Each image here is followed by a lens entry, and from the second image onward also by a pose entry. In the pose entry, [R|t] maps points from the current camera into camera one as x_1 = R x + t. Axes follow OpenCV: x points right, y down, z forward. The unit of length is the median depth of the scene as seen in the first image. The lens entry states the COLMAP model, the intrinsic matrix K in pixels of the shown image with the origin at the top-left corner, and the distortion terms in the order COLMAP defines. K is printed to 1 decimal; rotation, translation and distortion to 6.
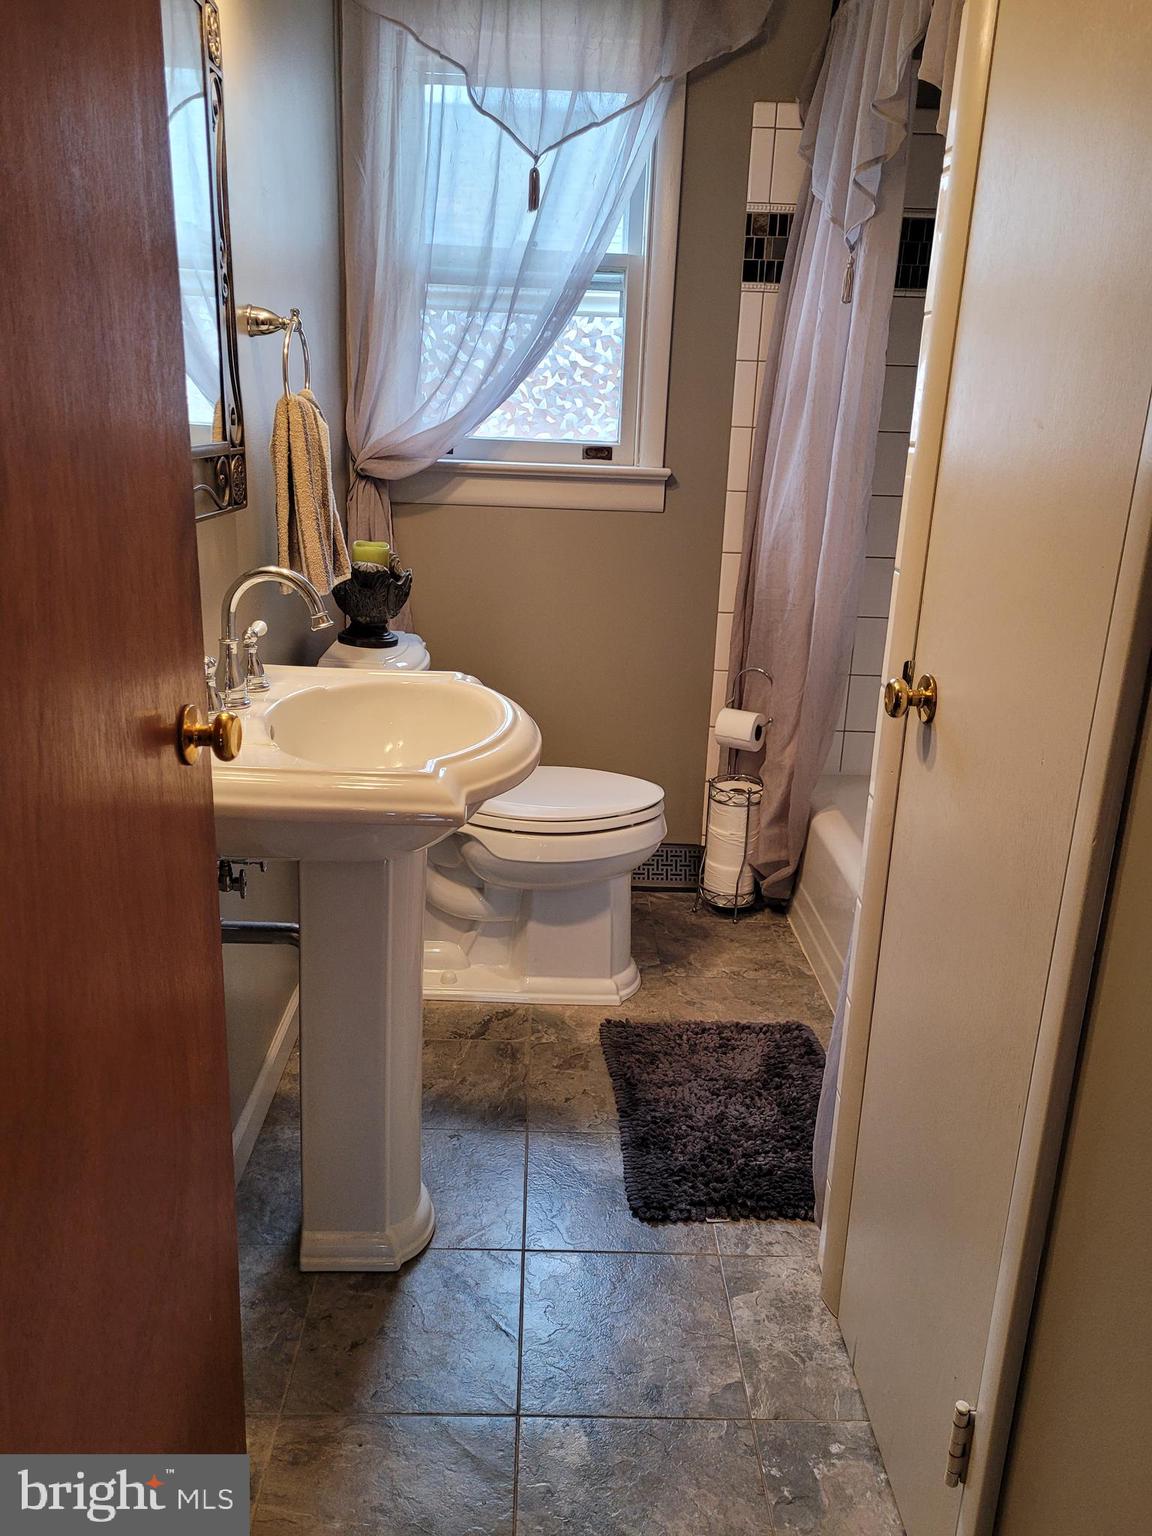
lens RADIAL K [[1155.5, 0, 577.7], [0, 1155.5, 770.8], [0, 0, 1]] dist [0.048362, -0.042120]
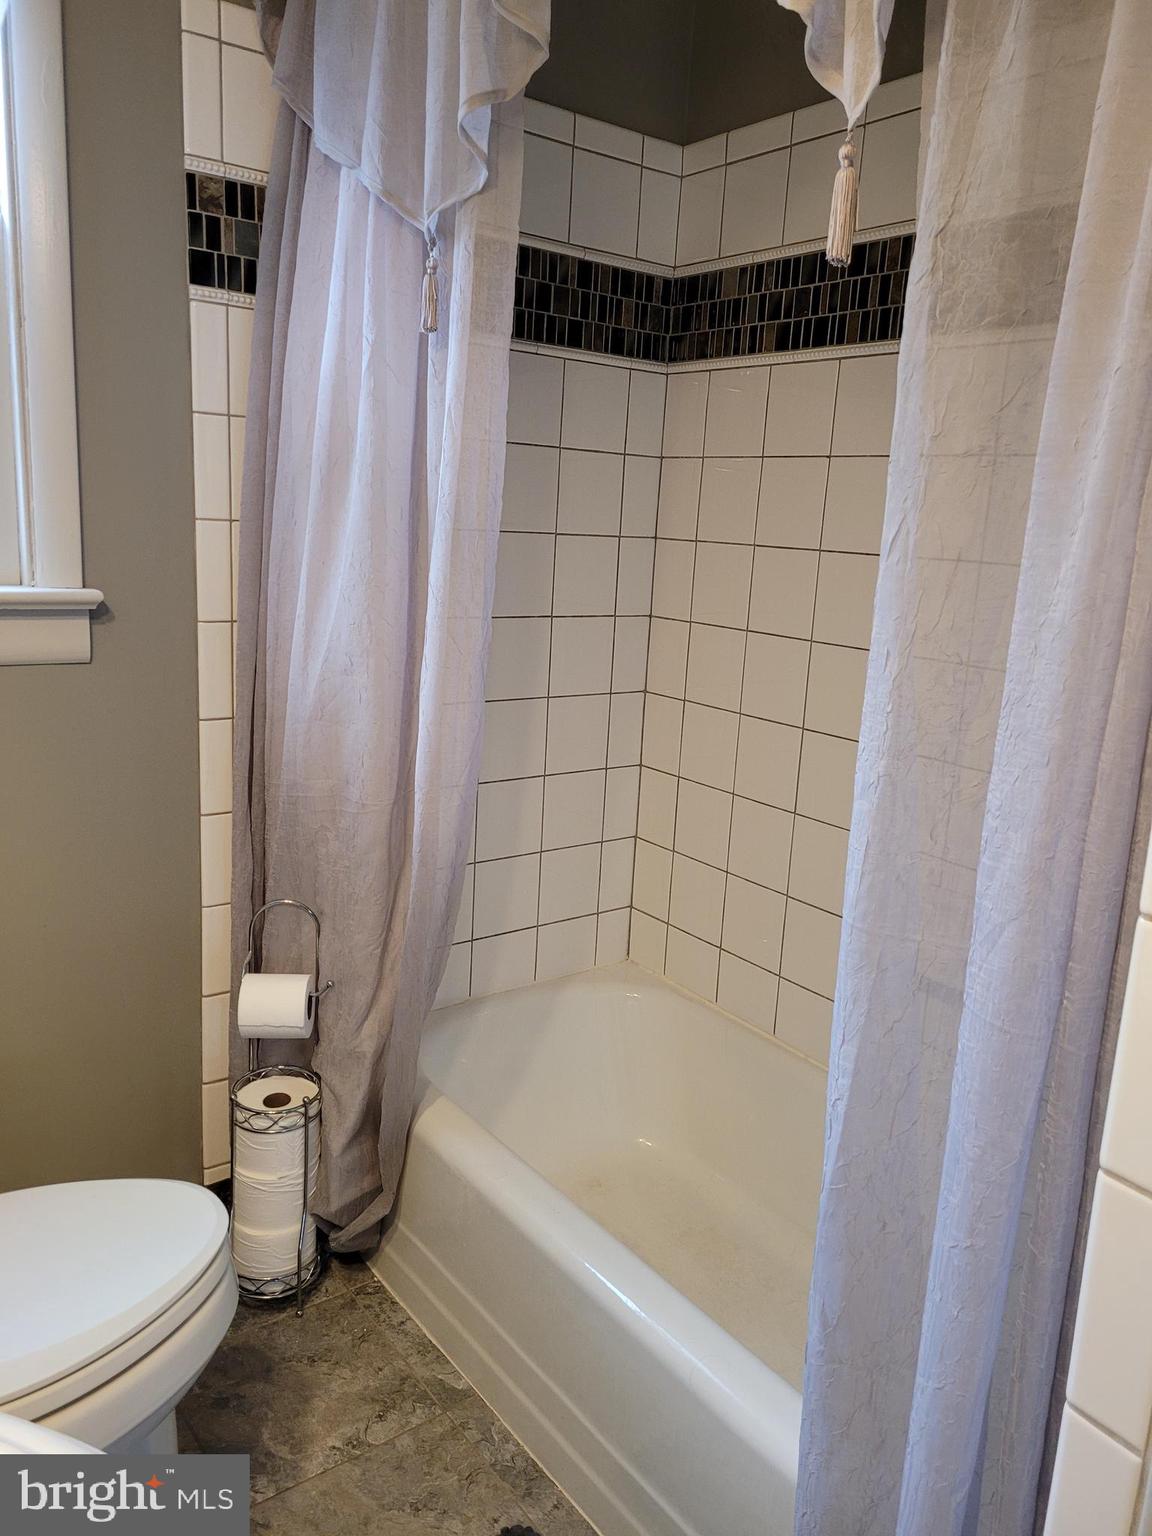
lens RADIAL K [[1155.5, 0, 579.4], [0, 1155.5, 757.3], [0, 0, 1]] dist [0.048362, -0.042120]
pose [[0.811643, -0.114238, 0.572875, -0.068186], [0.148287, 0.988860, -0.012901, -0.139034], [-0.565020, 0.095421, 0.819541, 0.411158]]
